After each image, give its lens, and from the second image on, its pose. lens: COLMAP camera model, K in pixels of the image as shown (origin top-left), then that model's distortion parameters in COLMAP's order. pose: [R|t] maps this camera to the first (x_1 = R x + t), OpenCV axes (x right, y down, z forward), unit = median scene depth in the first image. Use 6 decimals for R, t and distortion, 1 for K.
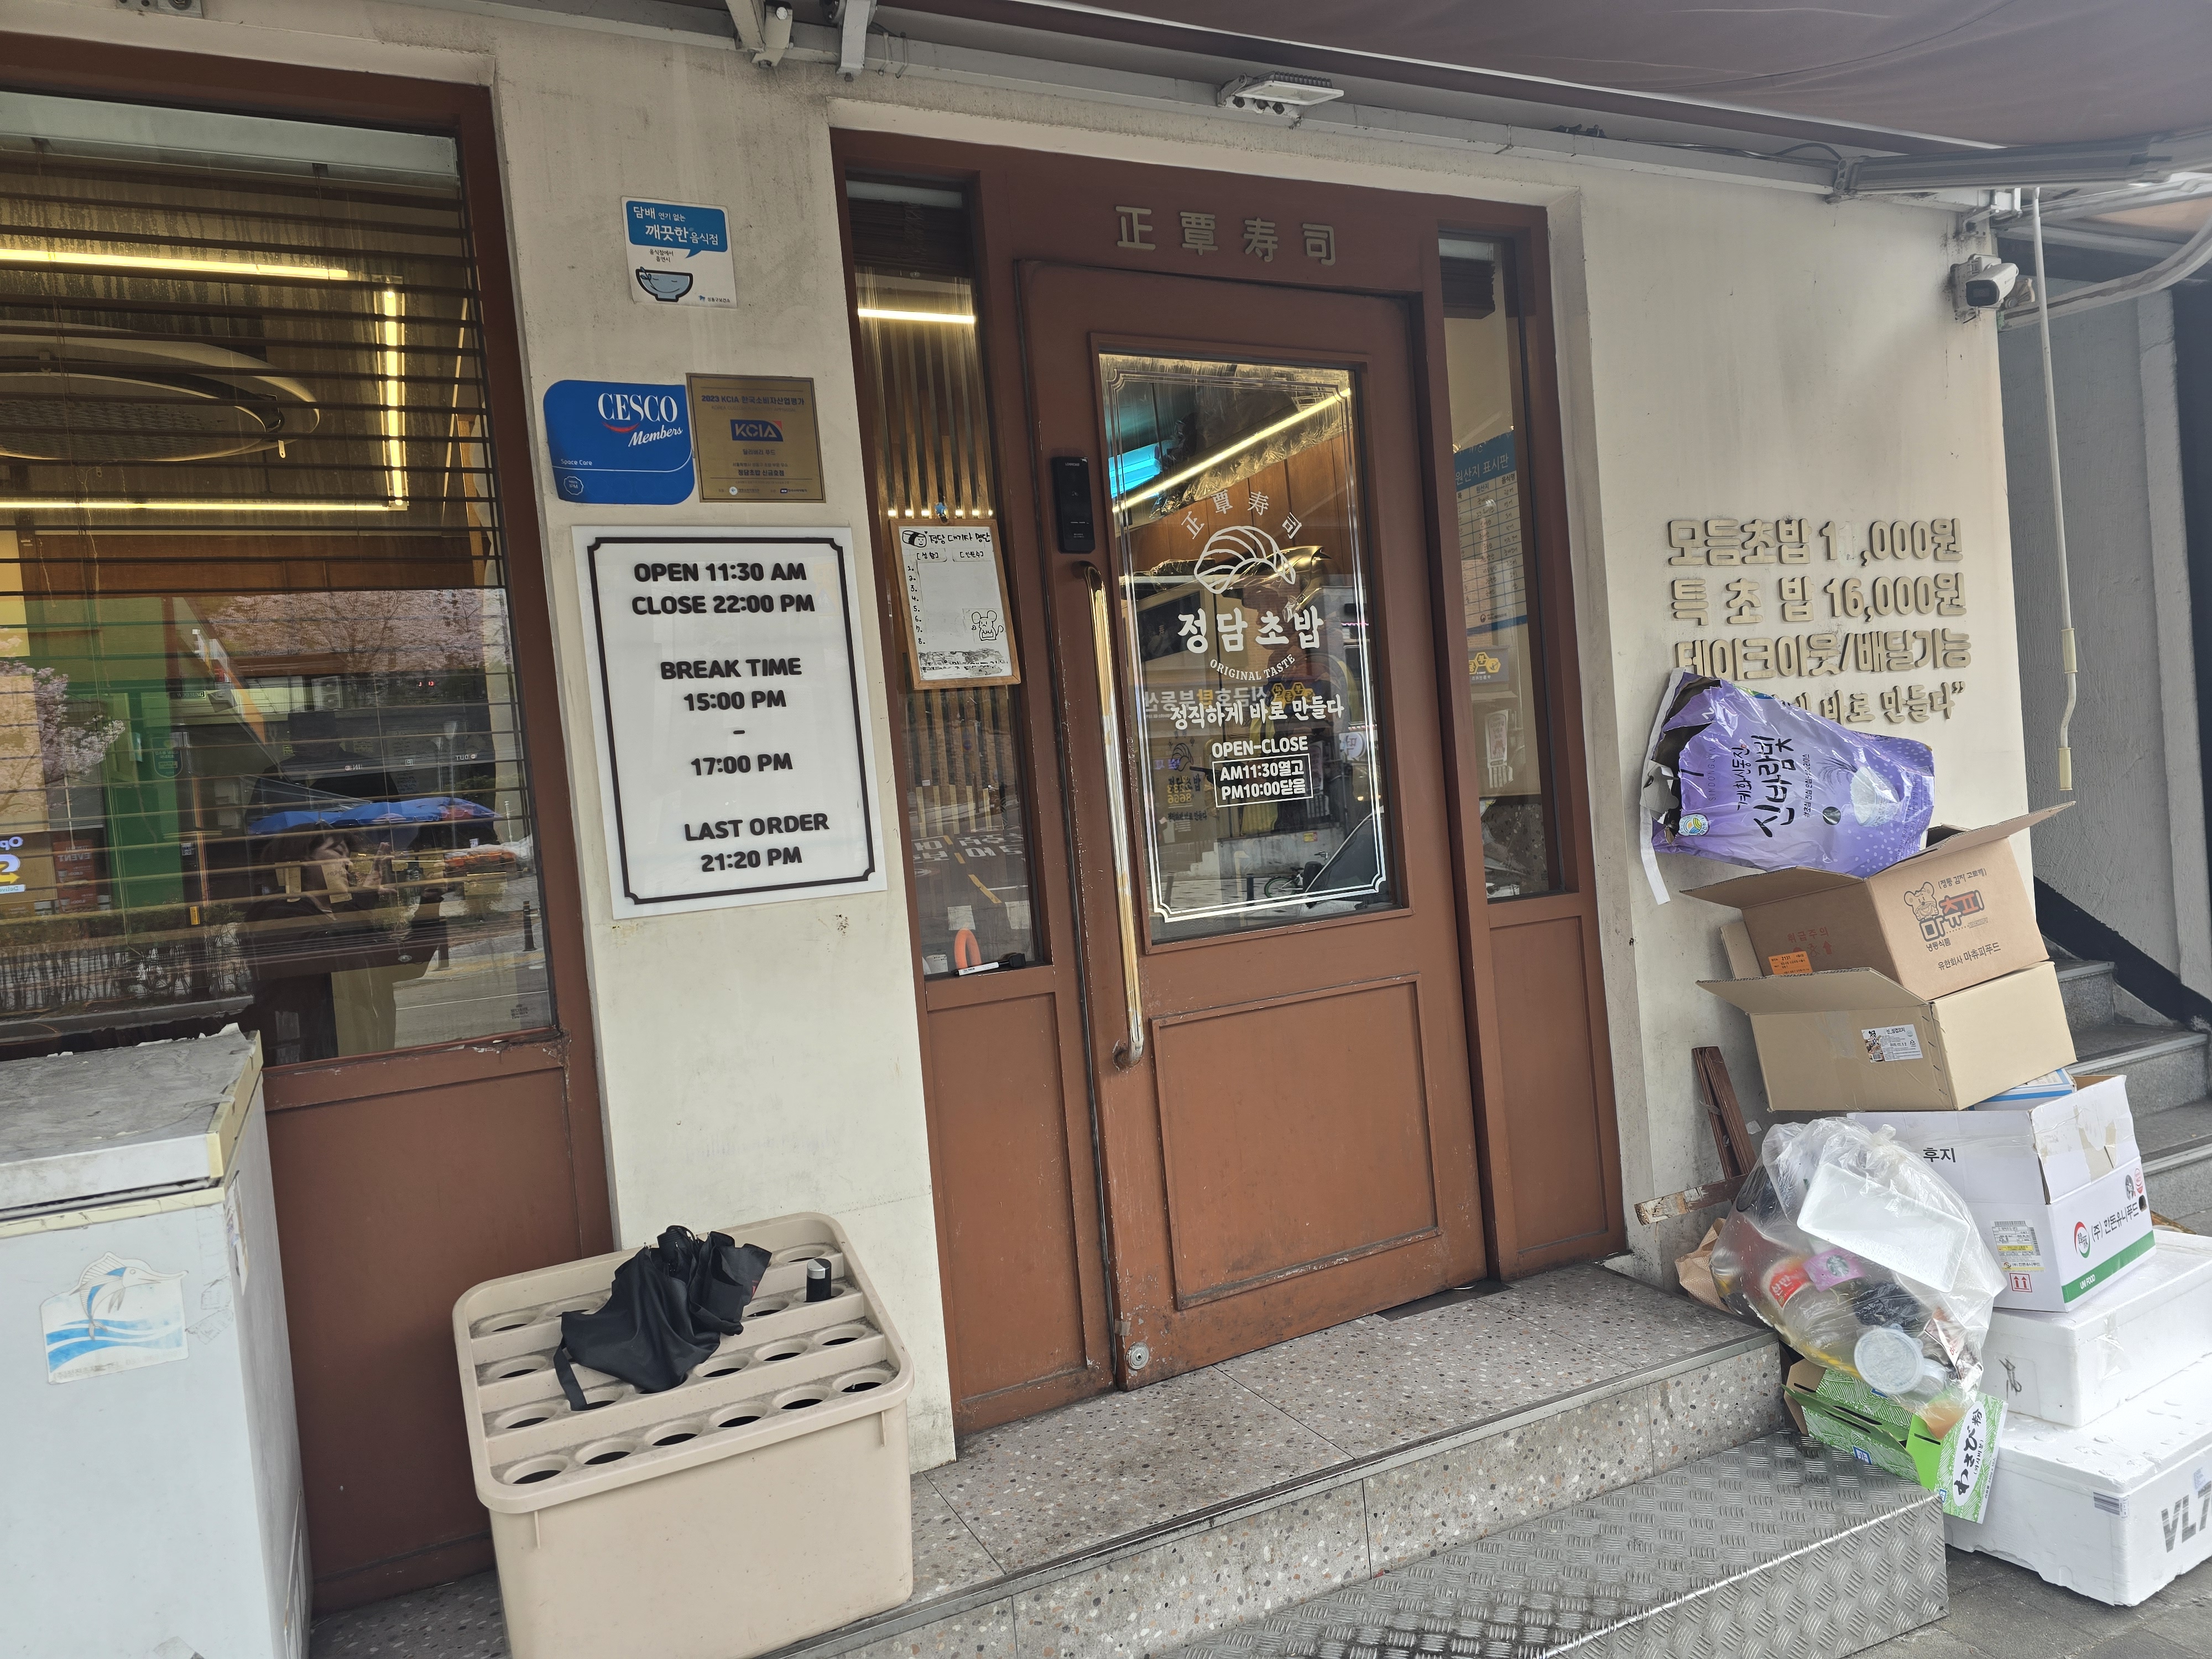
lens RADIAL K [[1550.1, 0, 1244.6], [0, 1550.1, 834.4], [0, 0, 1]] dist [0.048950, -0.000430]
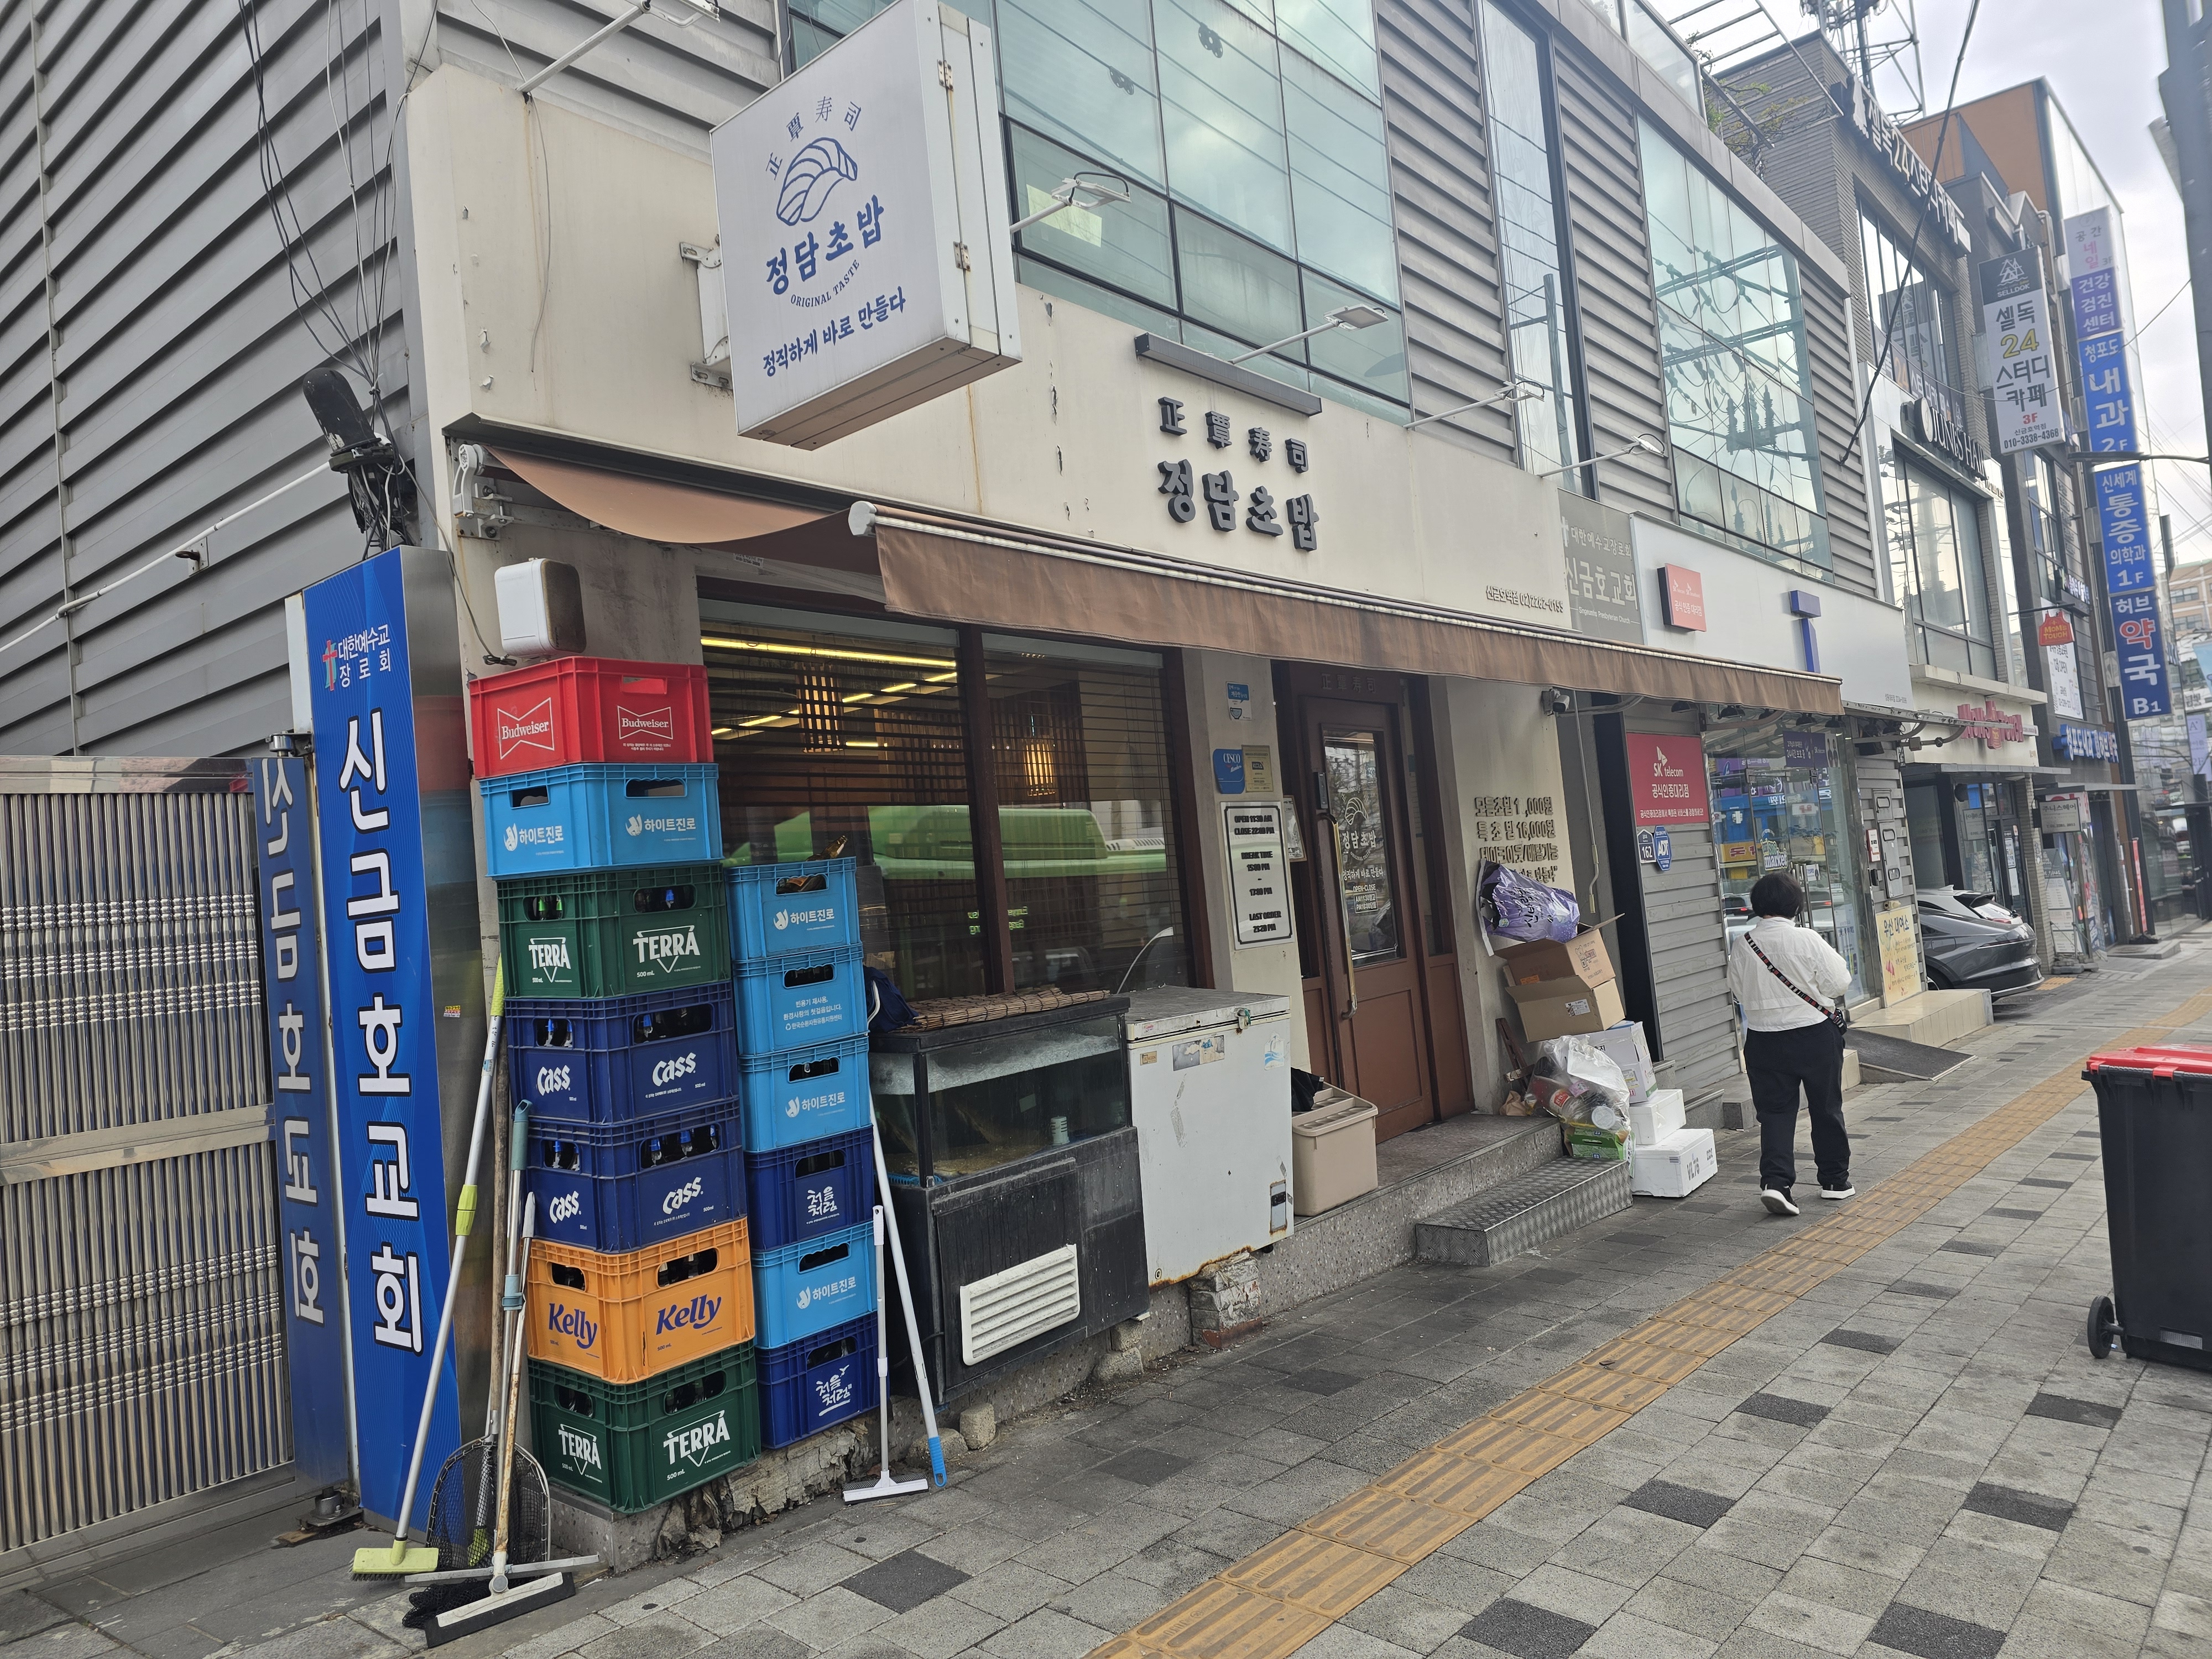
lens RADIAL K [[1558.3, 0, 1108.1], [0, 1558.3, 784.1], [0, 0, 1]] dist [-0.006133, -0.000660]
pose [[0.921941, 0.031355, 0.386060, -1.516220], [0.025594, 0.989608, -0.141495, 0.134208], [-0.386485, 0.140330, 0.911557, -1.258526]]
